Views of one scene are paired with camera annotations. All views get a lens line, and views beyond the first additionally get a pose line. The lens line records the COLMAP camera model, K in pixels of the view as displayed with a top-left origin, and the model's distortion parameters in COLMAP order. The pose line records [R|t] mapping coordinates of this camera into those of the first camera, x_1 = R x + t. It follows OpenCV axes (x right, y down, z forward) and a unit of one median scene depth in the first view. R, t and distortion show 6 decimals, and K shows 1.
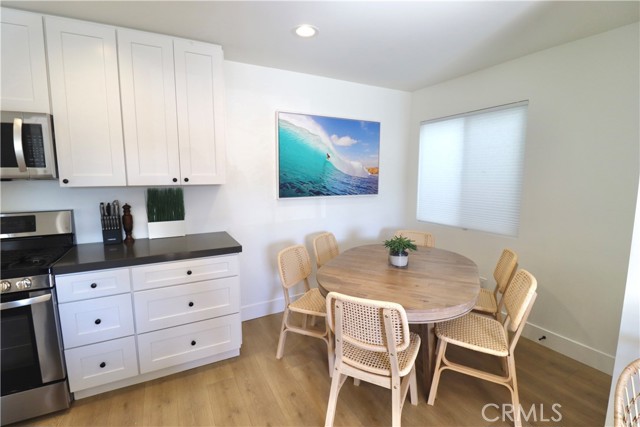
lens RADIAL K [[295.8, 0, 322.2], [0, 295.8, 210.5], [0, 0, 1]] dist [-0.009841, -0.003349]
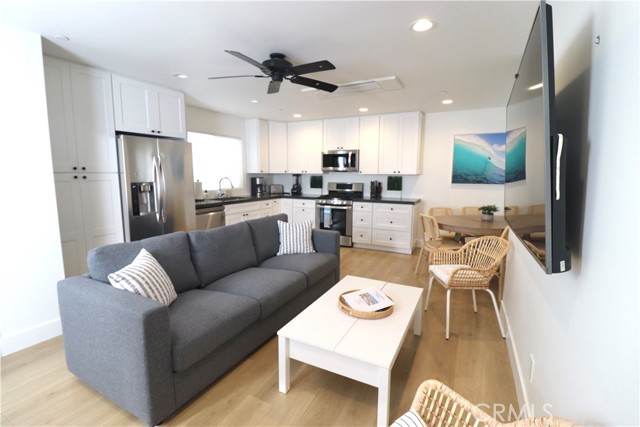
lens RADIAL K [[295.8, 0, 320.5], [0, 295.8, 211.6], [0, 0, 1]] dist [-0.009841, -0.003349]
pose [[0.568332, 0.097737, -0.816974, 0.862919], [-0.110990, 0.992951, 0.041578, 0.137565], [0.815279, 0.067046, 0.575174, -0.638138]]
